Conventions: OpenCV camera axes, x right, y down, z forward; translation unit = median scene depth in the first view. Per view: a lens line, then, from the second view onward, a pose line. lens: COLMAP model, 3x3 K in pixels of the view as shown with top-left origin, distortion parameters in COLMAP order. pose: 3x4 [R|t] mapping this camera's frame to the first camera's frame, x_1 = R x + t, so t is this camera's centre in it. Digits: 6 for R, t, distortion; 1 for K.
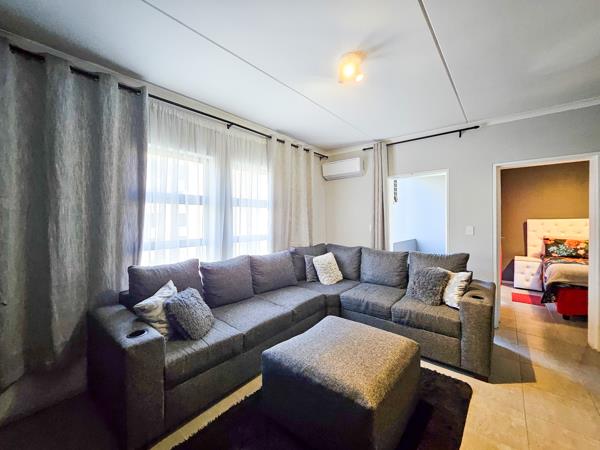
lens RADIAL K [[242.8, 0, 293.4], [0, 242.8, 219.2], [0, 0, 1]] dist [0.001749, 0.001781]
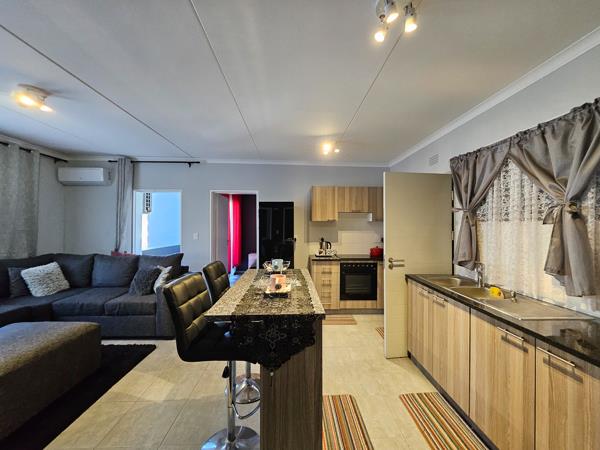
lens RADIAL K [[242.8, 0, 299.4], [0, 242.8, 220.6], [0, 0, 1]] dist [0.001749, 0.001781]
pose [[0.738171, 0.020673, 0.674297, 0.225956], [-0.008993, 0.999743, -0.020806, -0.018276], [-0.674553, 0.009294, 0.738167, -0.389650]]
